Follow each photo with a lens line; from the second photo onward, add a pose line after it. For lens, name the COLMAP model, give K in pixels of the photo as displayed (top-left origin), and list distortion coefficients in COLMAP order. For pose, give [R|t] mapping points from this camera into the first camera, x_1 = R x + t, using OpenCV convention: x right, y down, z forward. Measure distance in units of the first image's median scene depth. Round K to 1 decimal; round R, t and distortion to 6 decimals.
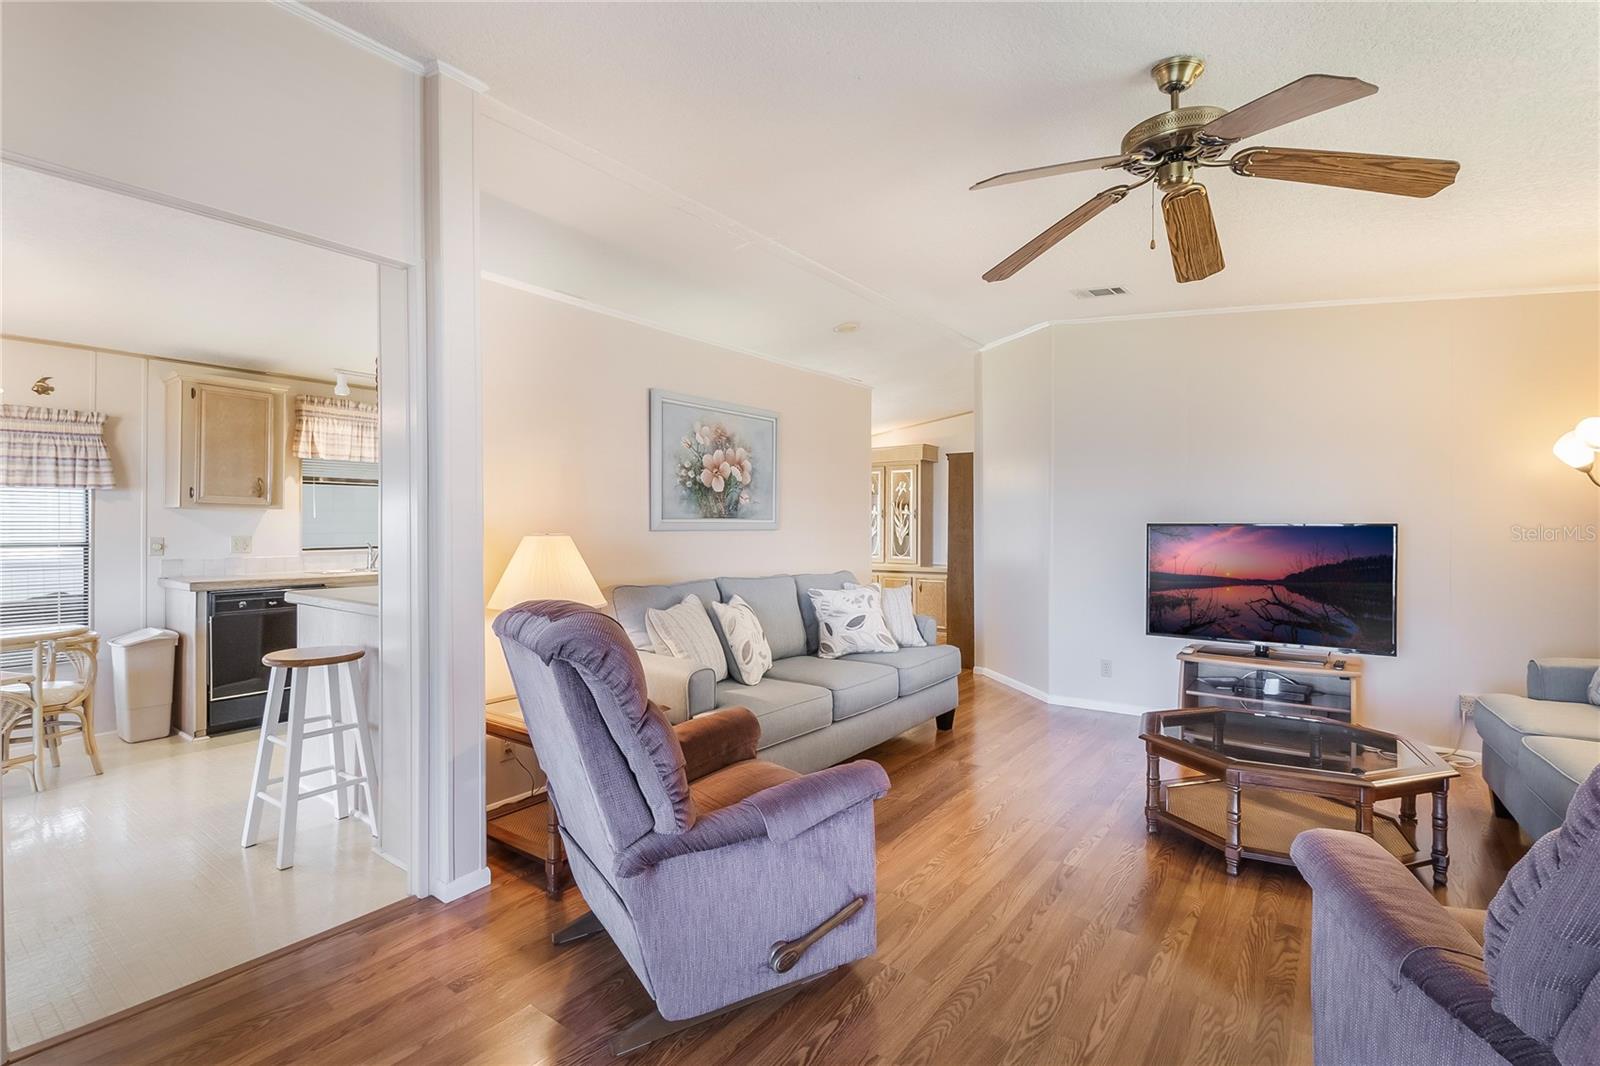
lens RADIAL K [[730.3, 0, 800.0], [0, 730.3, 533.0], [0, 0, 1]] dist [0.001068, -0.000002]
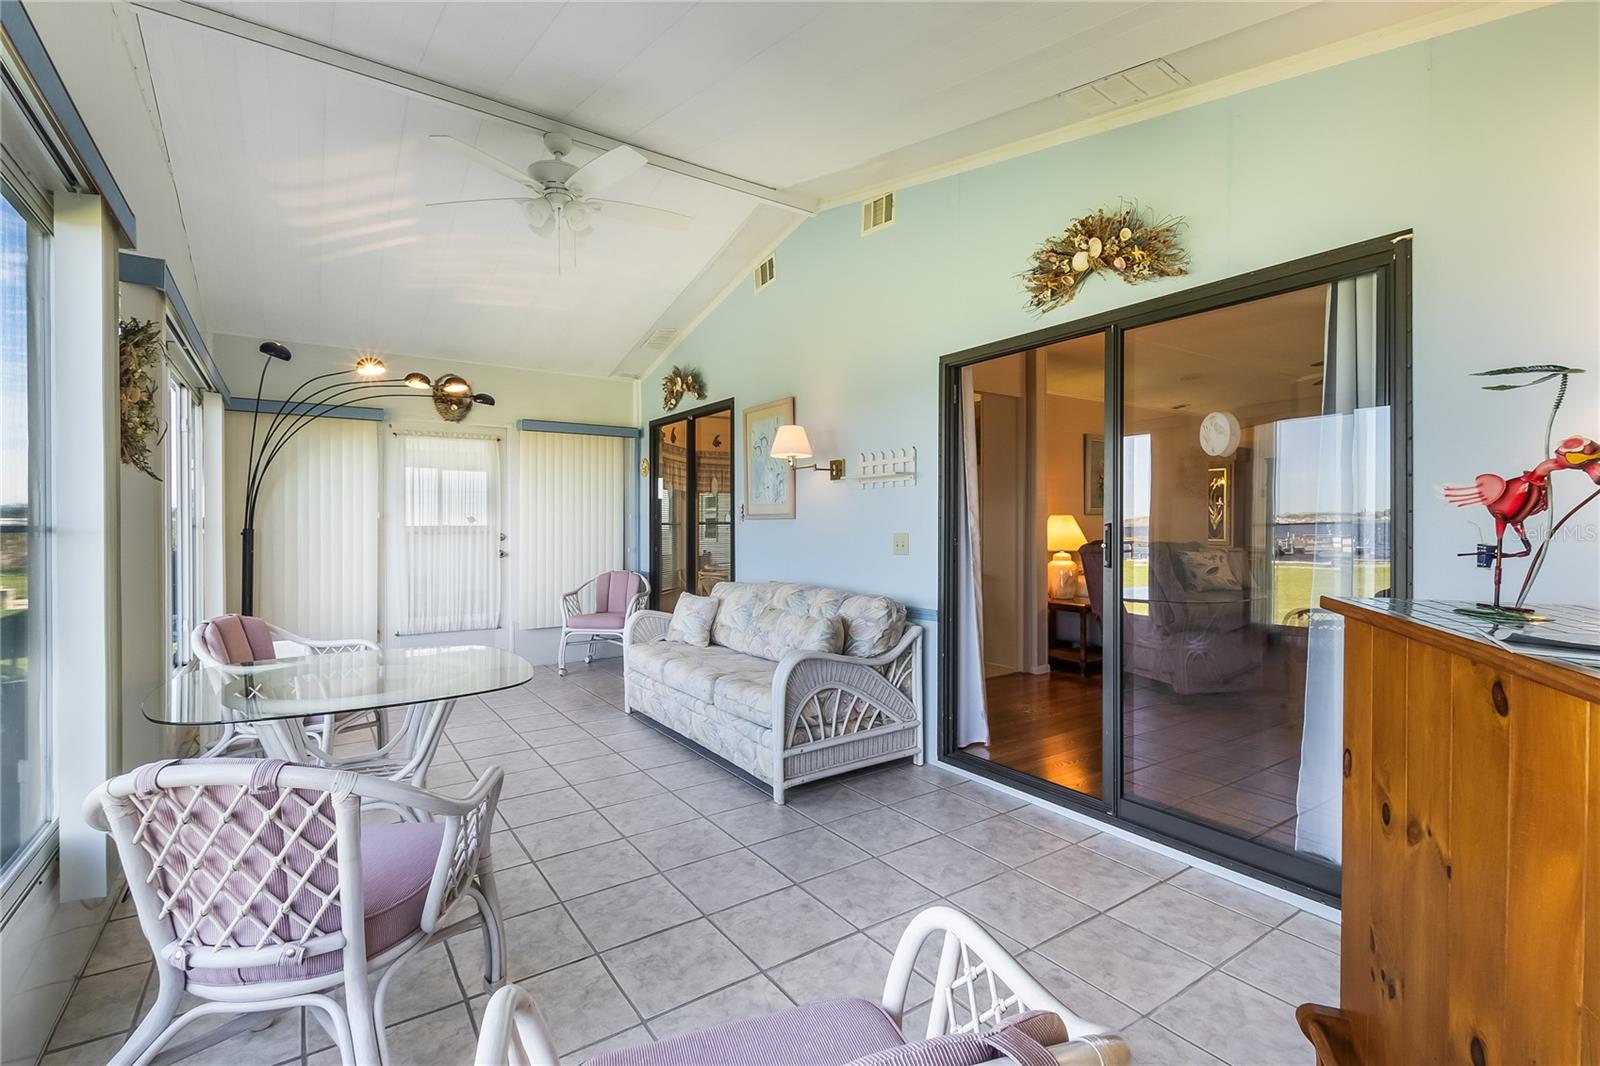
lens RADIAL K [[730.3, 0, 800.0], [0, 730.3, 533.0], [0, 0, 1]] dist [0.001068, -0.000002]
pose [[0.944971, 0.004940, -0.327118, -0.253789], [-0.001461, 0.999940, 0.010882, 0.020807], [0.327152, -0.009805, 0.944921, -0.818764]]
